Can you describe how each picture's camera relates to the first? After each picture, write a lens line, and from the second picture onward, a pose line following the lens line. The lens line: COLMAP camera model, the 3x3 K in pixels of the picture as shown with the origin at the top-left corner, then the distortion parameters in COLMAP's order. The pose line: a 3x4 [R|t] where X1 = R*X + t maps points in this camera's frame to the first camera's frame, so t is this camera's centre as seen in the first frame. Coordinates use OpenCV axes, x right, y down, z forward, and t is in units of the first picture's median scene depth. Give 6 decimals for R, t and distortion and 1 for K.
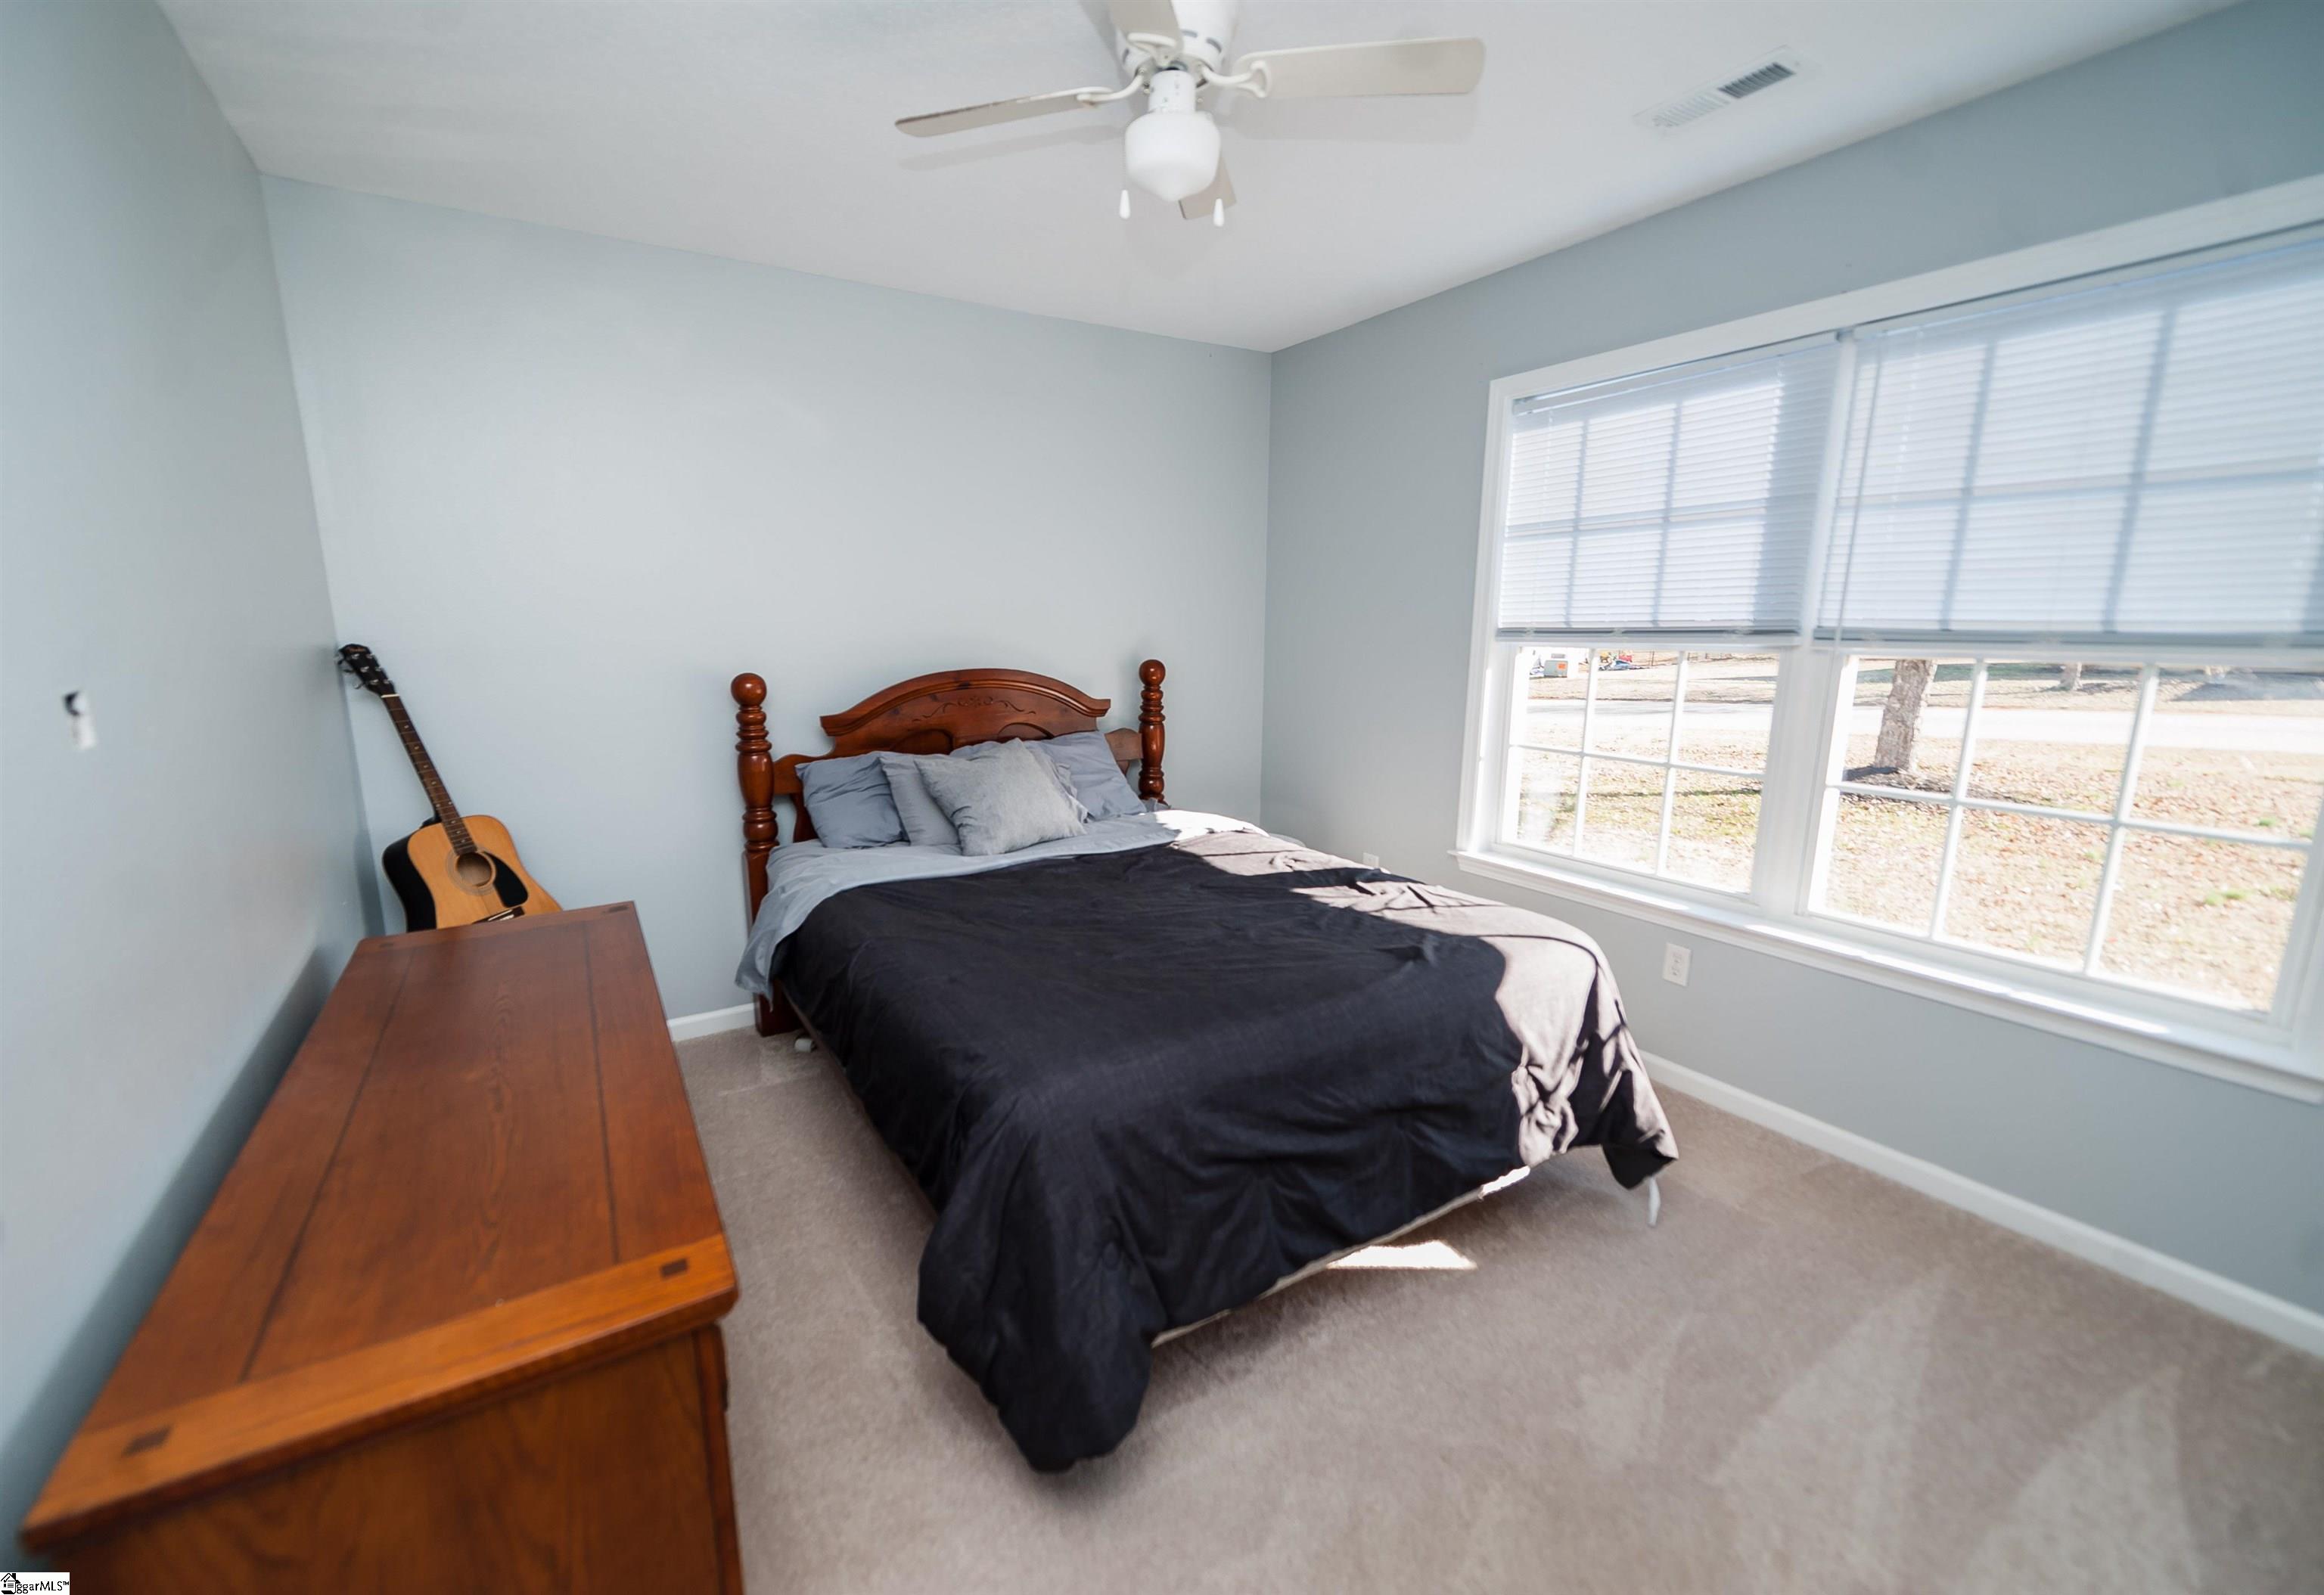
lens RADIAL K [[949.6, 0, 1122.7], [0, 949.6, 806.8], [0, 0, 1]] dist [0.011541, -0.000586]
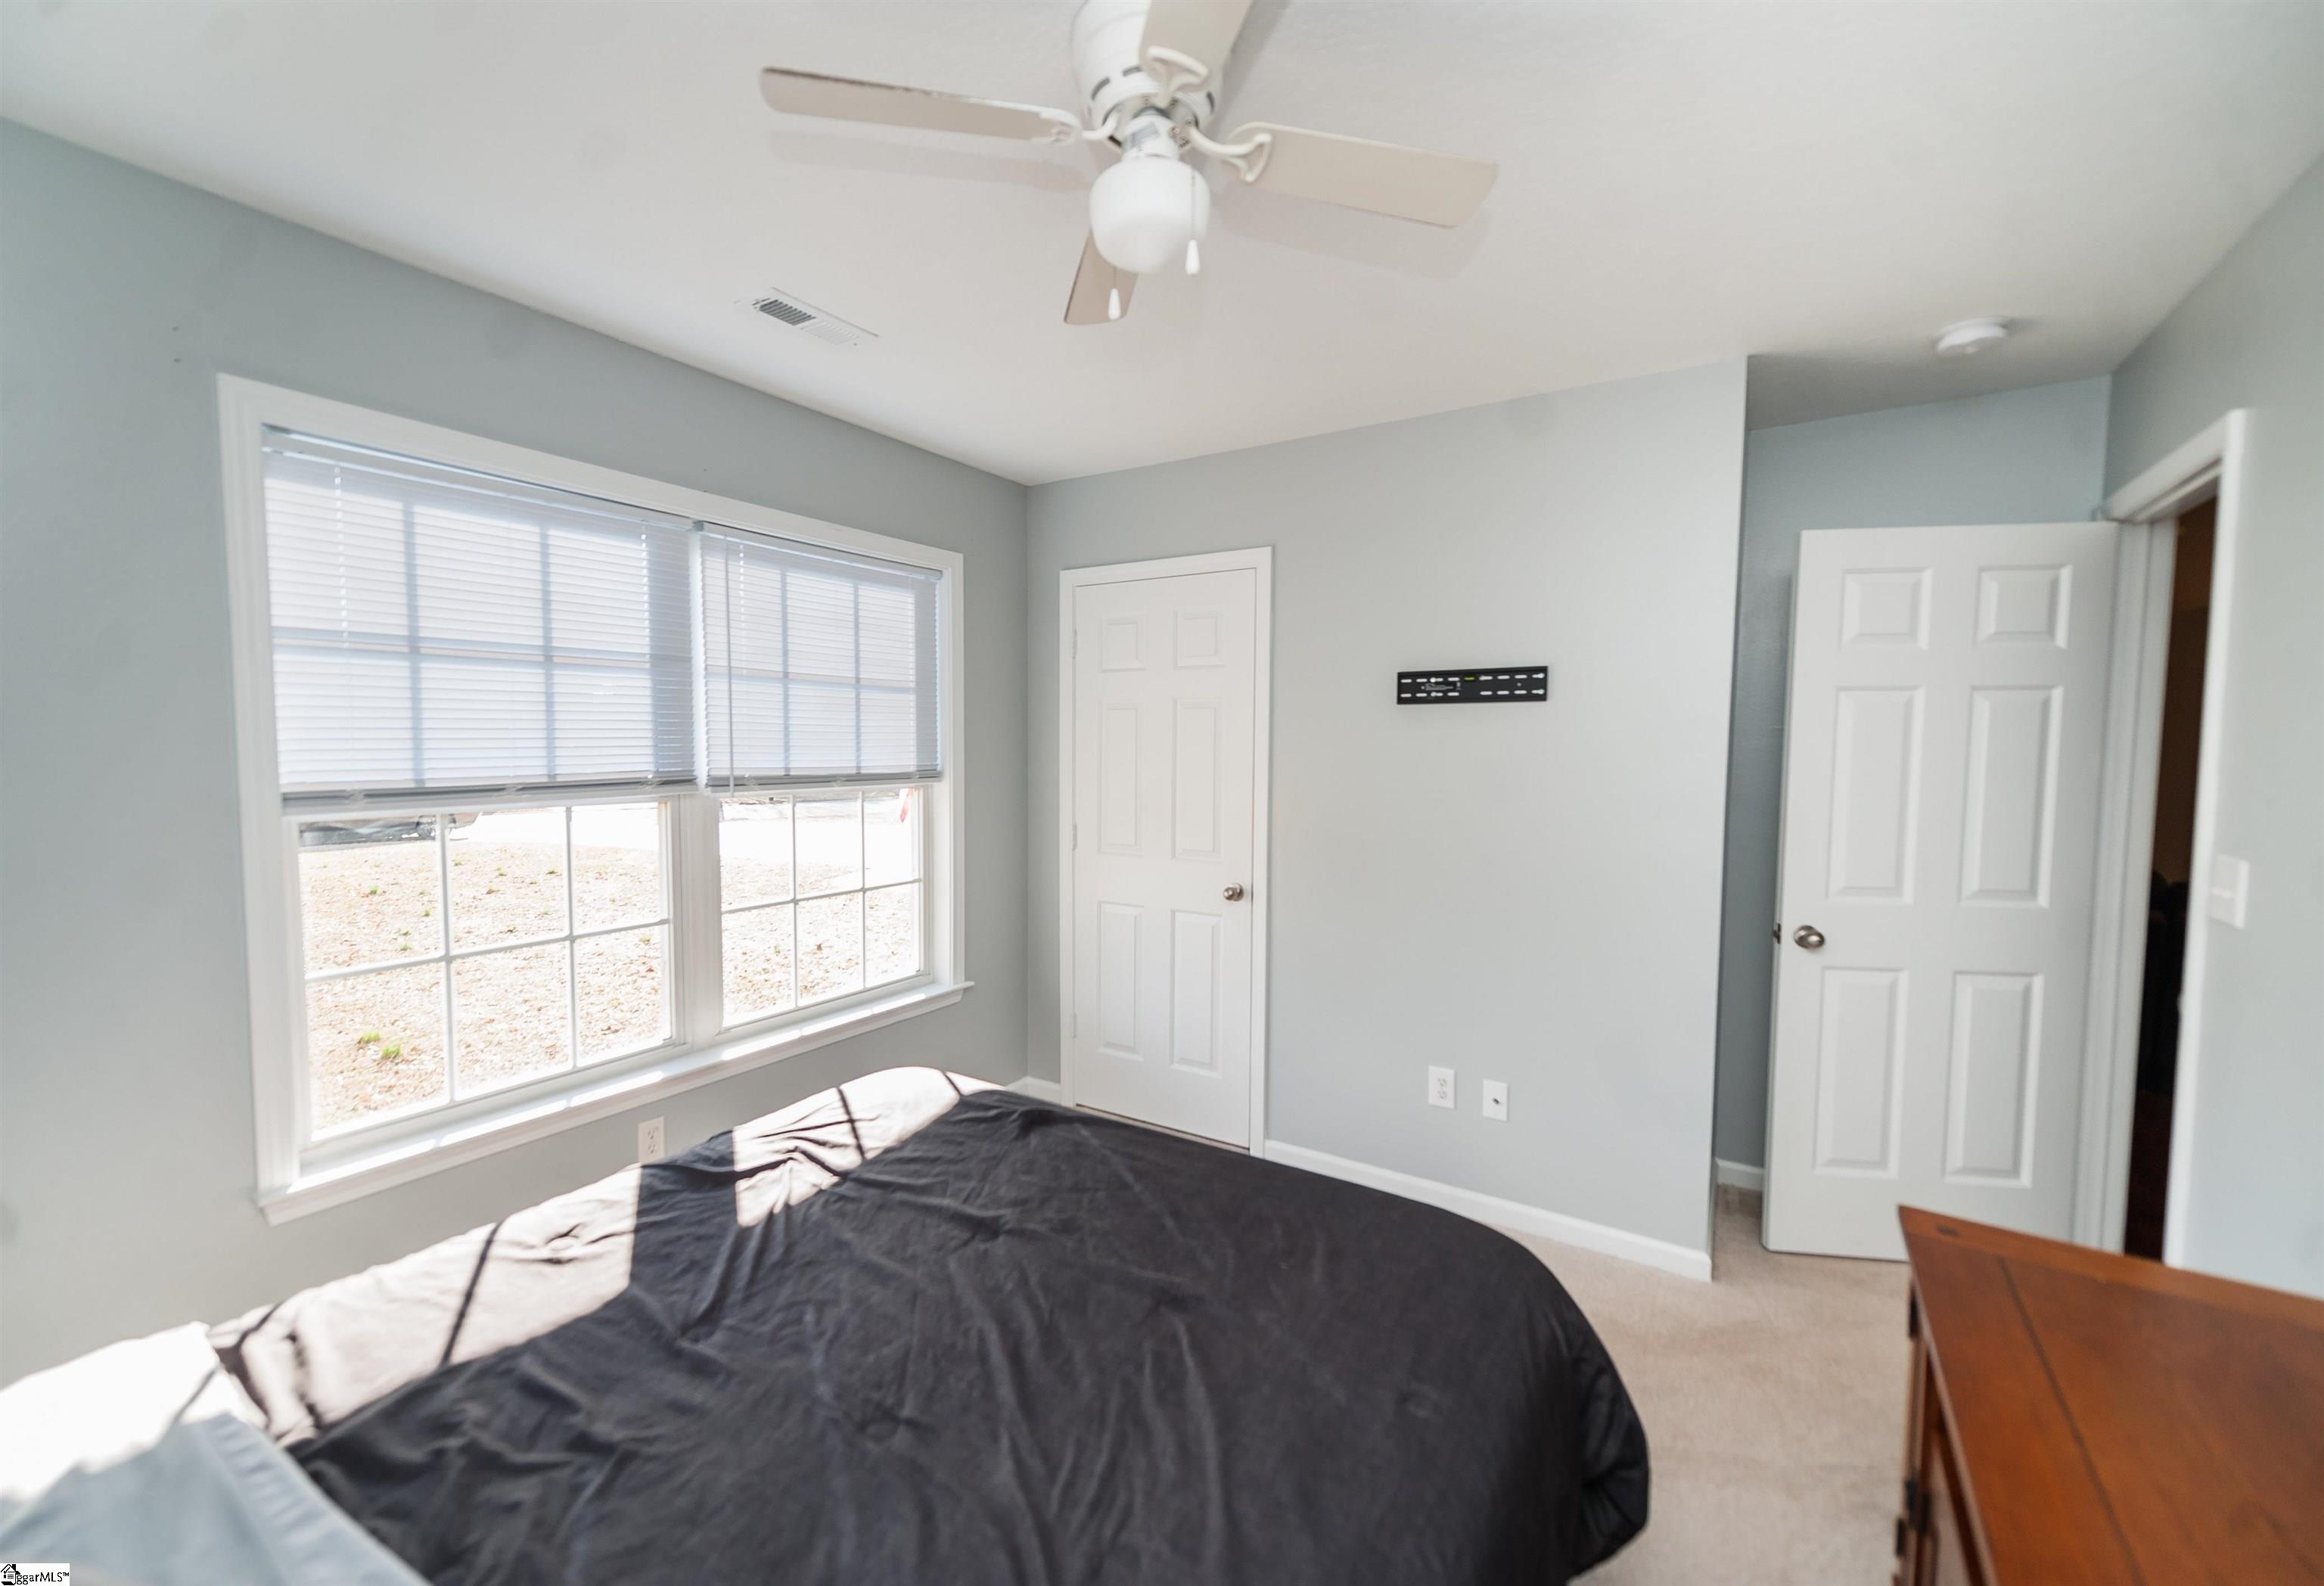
lens RADIAL K [[935.8, 0, 1144.9], [0, 935.8, 805.0], [0, 0, 1]] dist [0.017494, -0.006555]
pose [[-0.432943, -0.056100, 0.899674, -0.428104], [0.179465, 0.972717, 0.147017, -0.200749], [-0.883376, 0.225110, -0.411063, 0.901777]]
